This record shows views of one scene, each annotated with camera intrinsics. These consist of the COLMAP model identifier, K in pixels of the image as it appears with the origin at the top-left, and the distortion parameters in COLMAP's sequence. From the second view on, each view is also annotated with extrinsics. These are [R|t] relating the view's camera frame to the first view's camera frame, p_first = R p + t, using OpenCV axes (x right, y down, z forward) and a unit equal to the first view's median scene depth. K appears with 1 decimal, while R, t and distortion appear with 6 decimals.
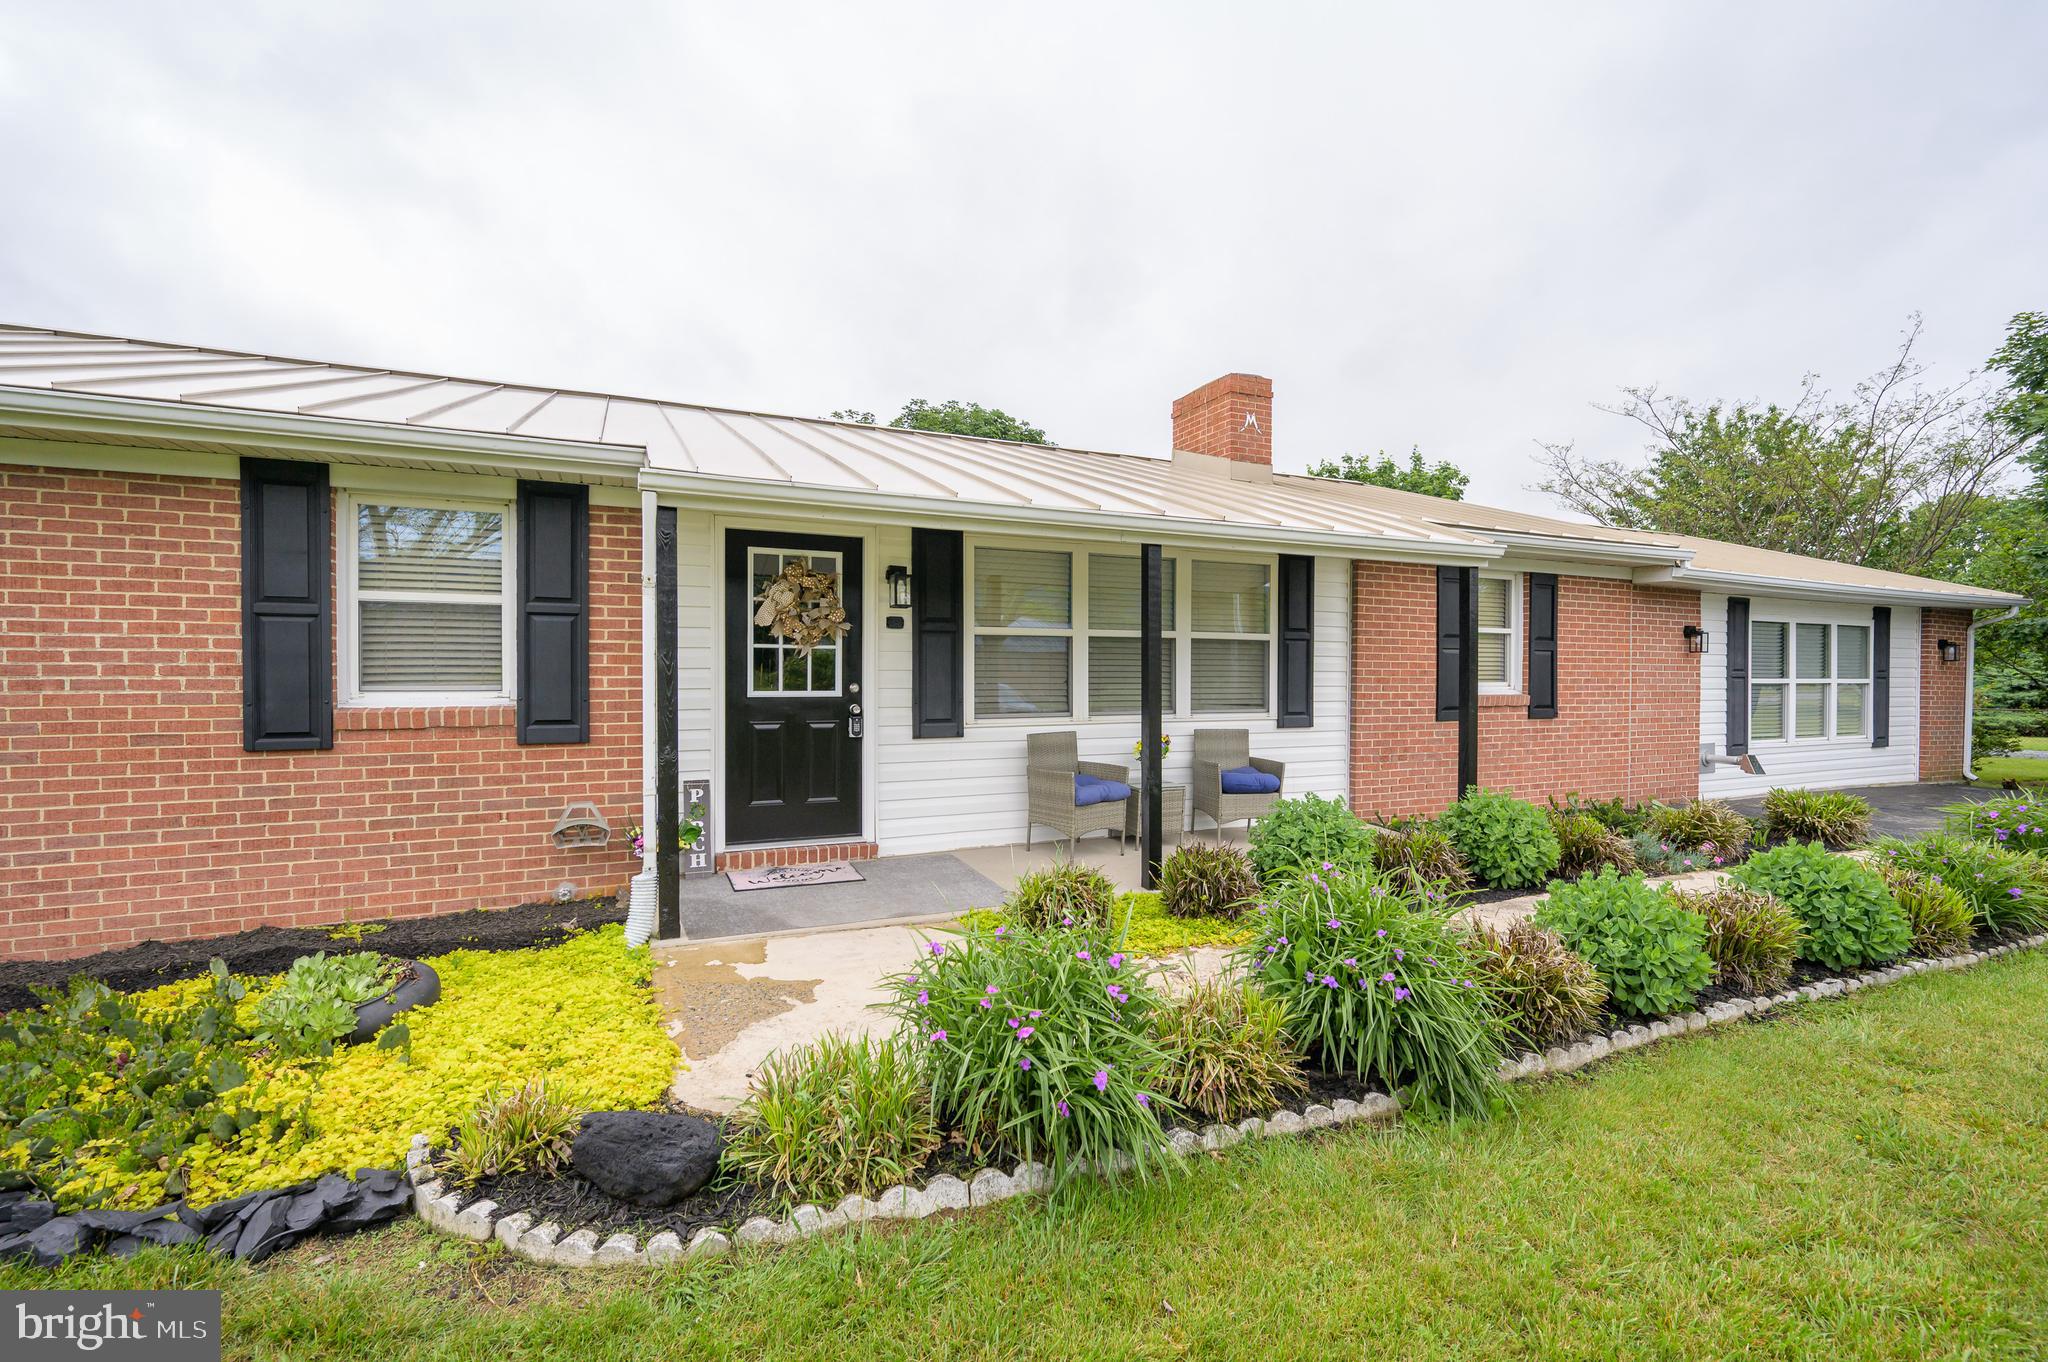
lens RADIAL K [[908.1, 0, 1027.1], [0, 908.1, 671.8], [0, 0, 1]] dist [0.000164, -0.000044]
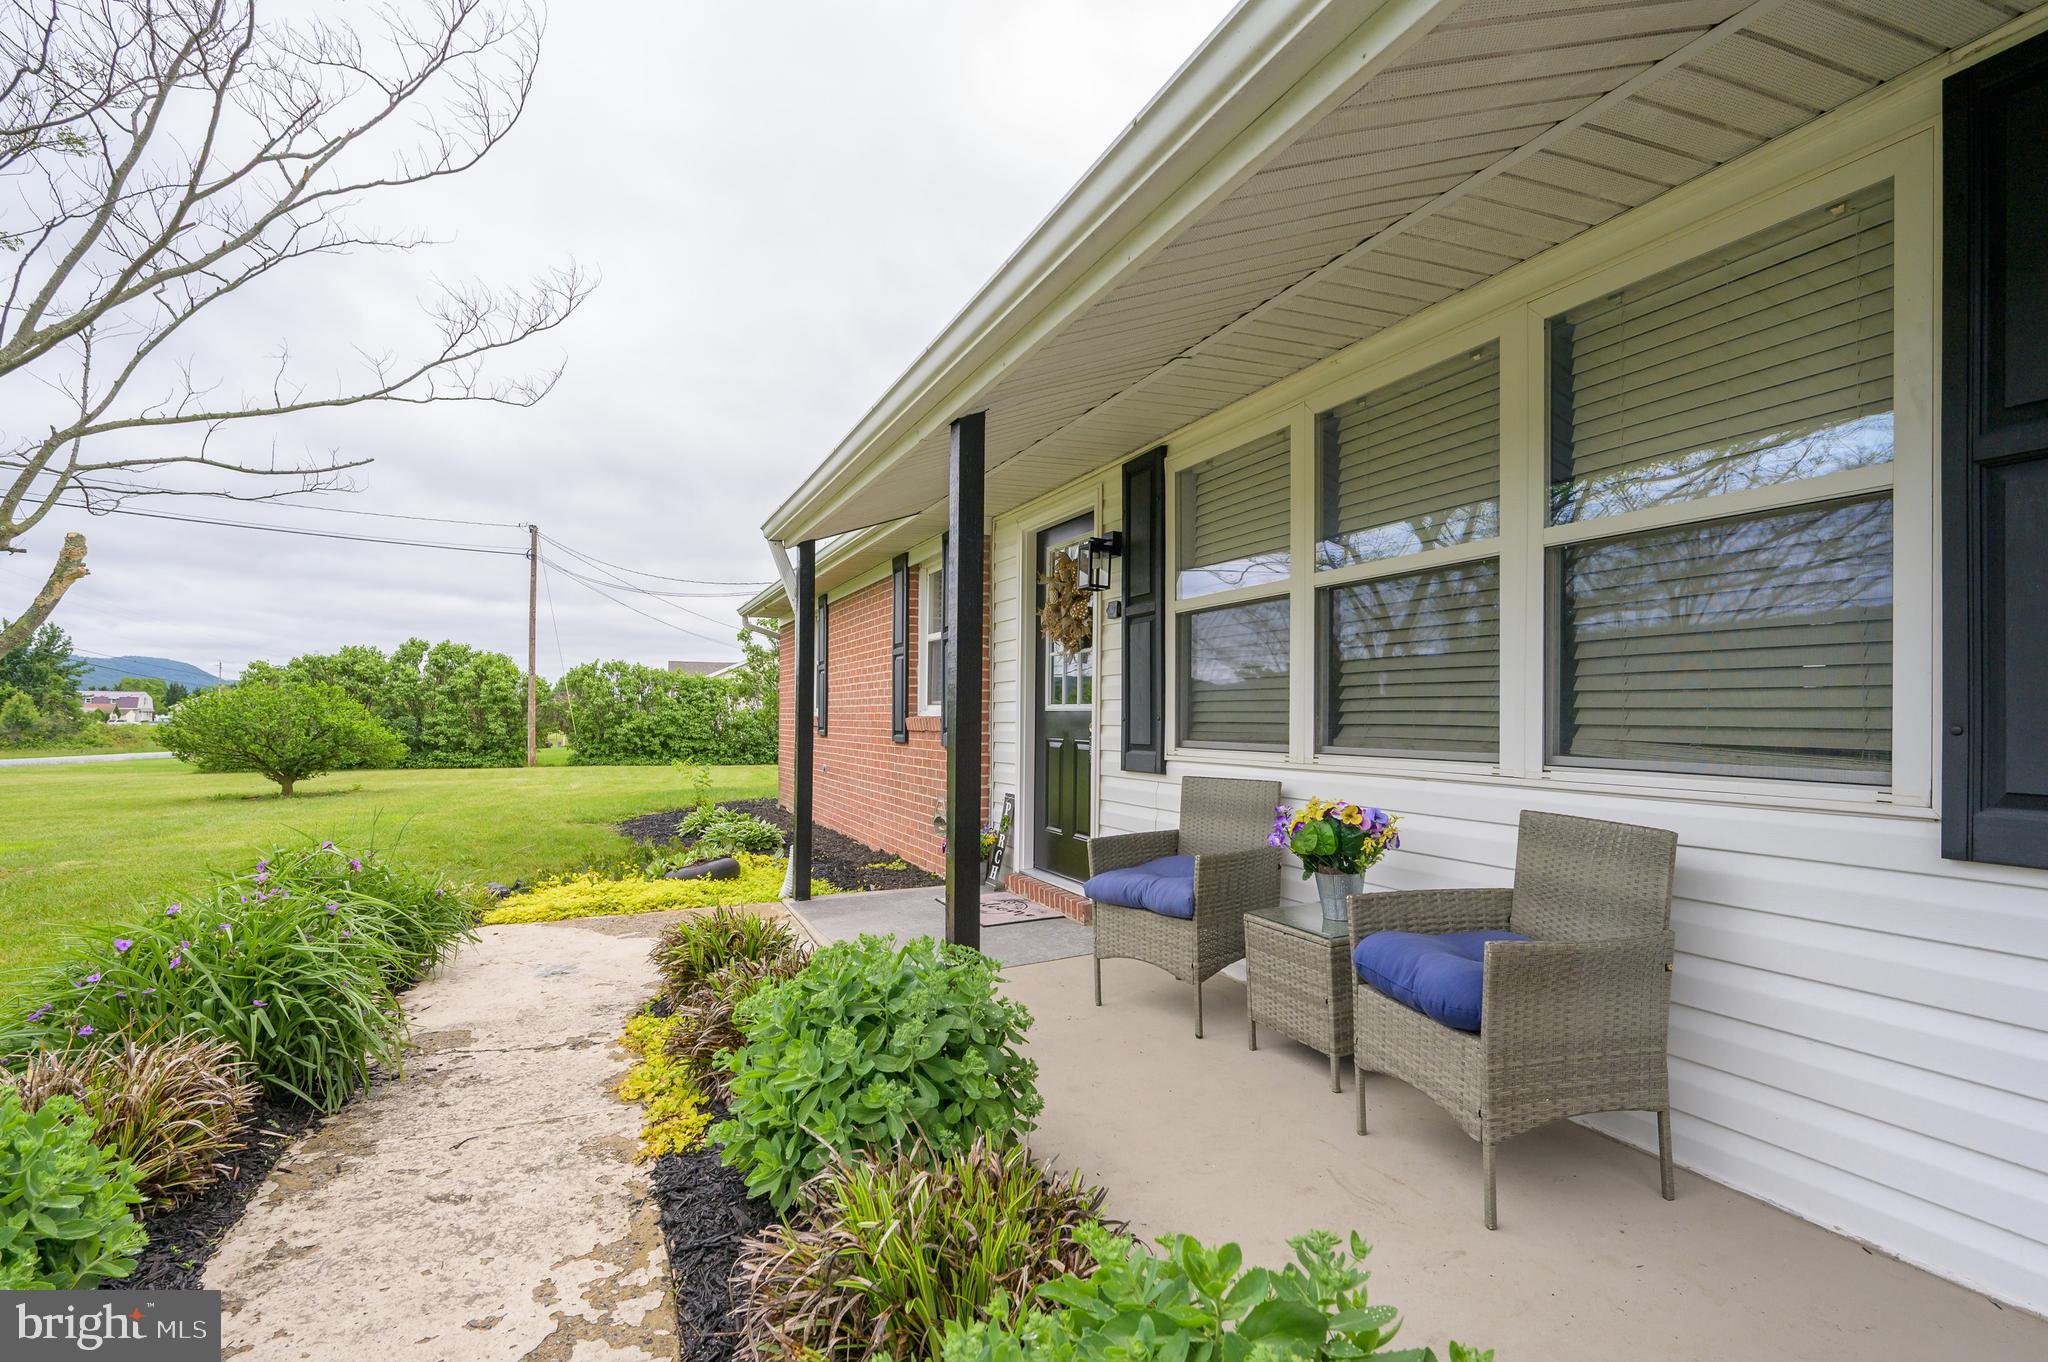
lens RADIAL K [[996.0, 0, 1000.4], [0, 996.0, 715.2], [0, 0, 1]] dist [-0.003533, -0.000587]
pose [[-0.043988, -0.006022, -0.999014, 0.667846], [-0.010067, 0.999934, -0.005584, 0.036507], [0.998981, 0.009811, -0.044046, 0.955781]]
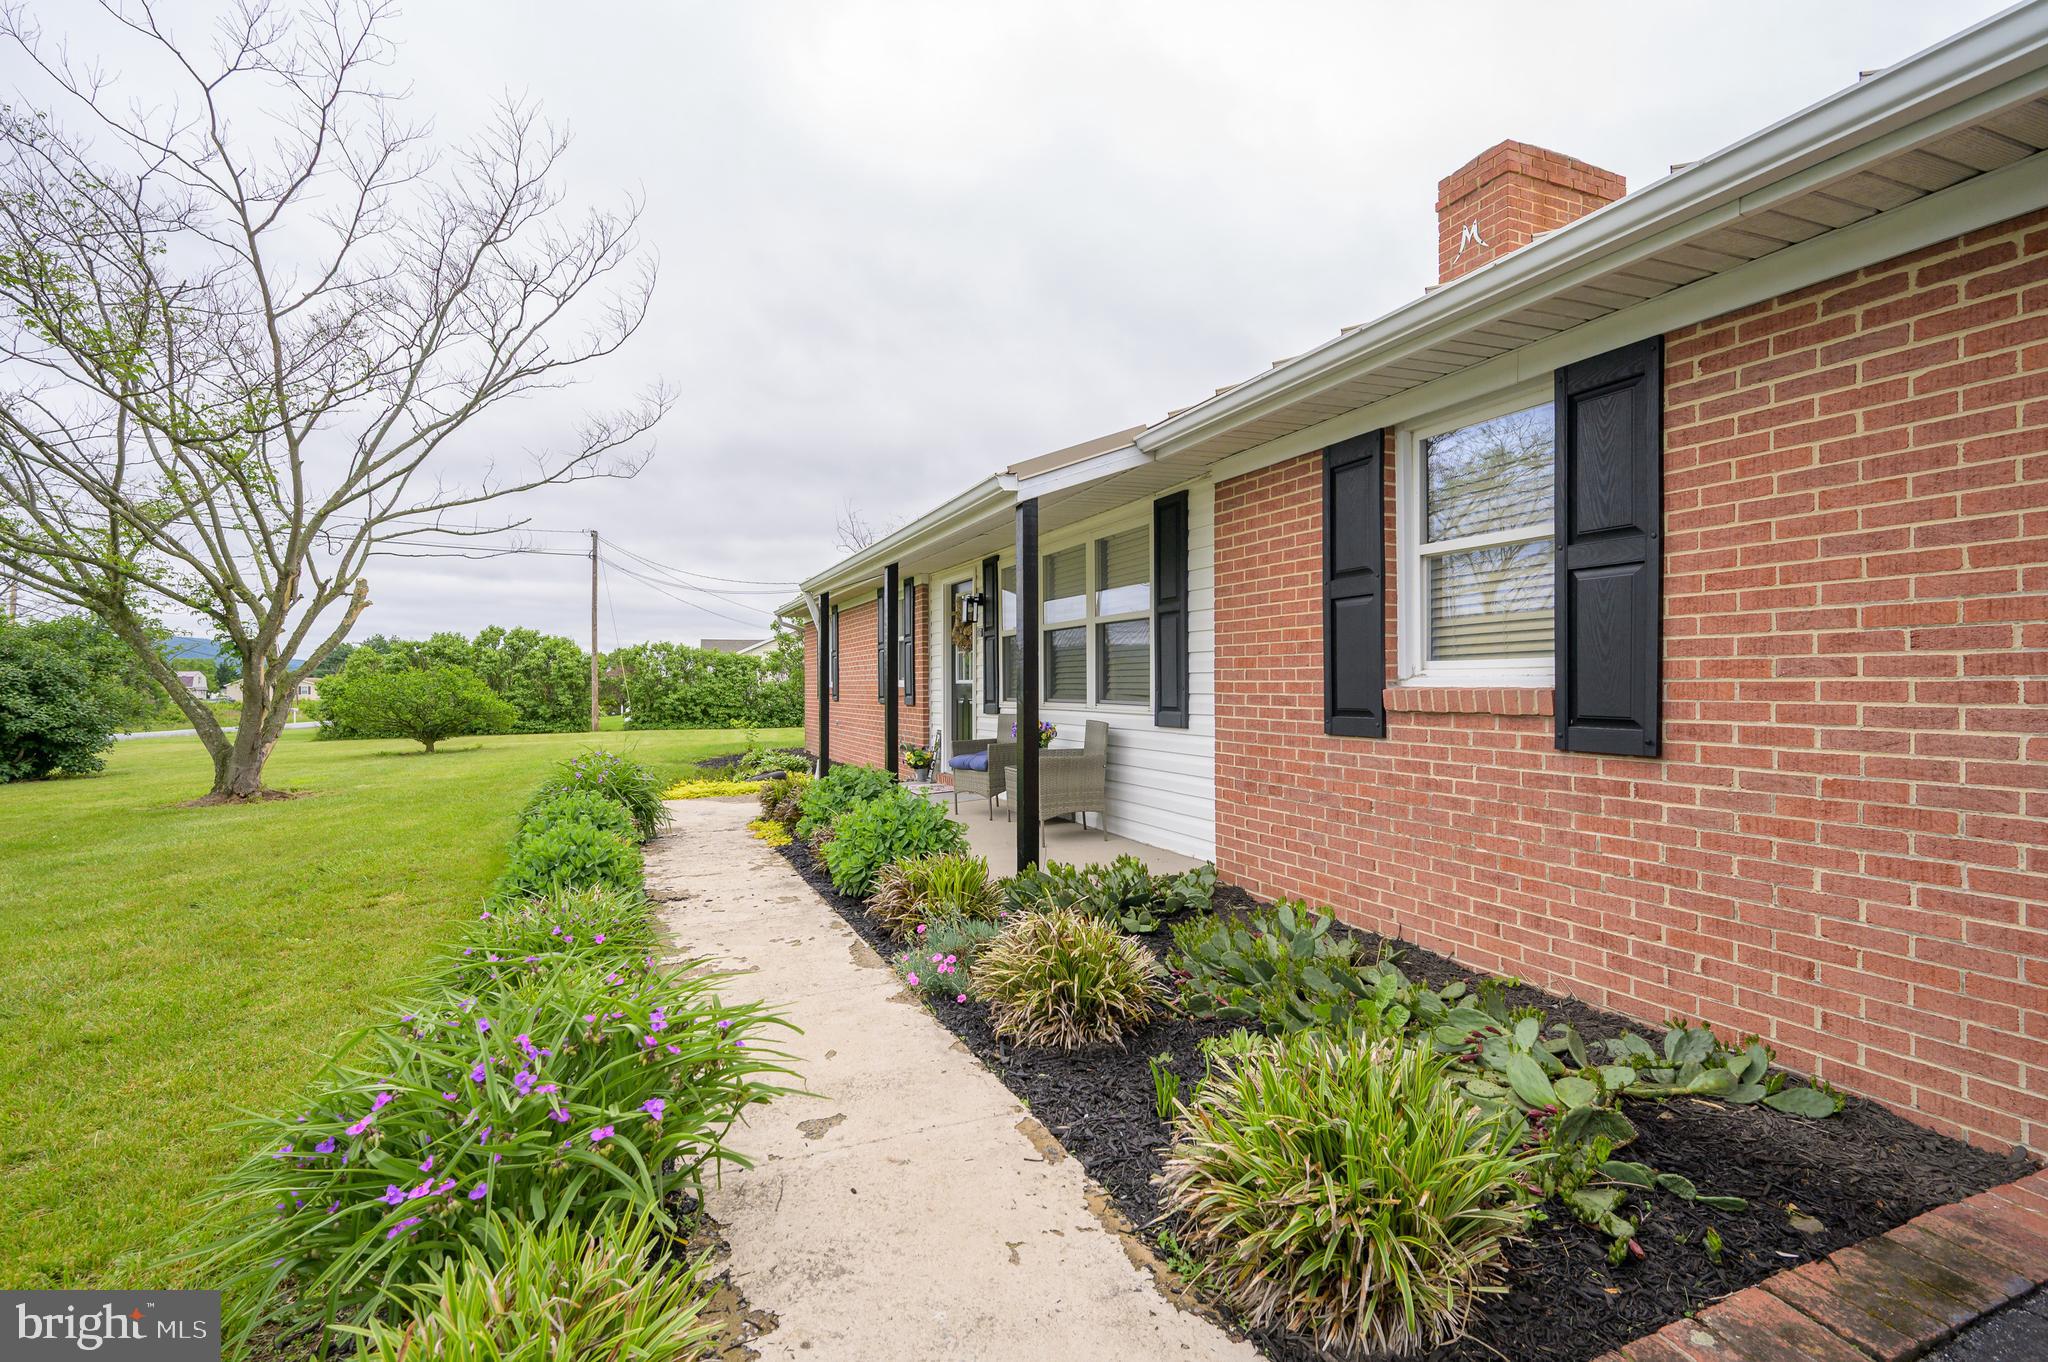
lens RADIAL K [[944.8, 0, 1017.0], [0, 944.8, 685.3], [0, 0, 1]] dist [0.000203, -0.000170]
pose [[-0.034203, -0.002560, -0.999412, 1.371035], [0.003212, 0.999991, -0.002671, 0.034712], [0.999410, -0.003302, -0.034195, 1.121813]]
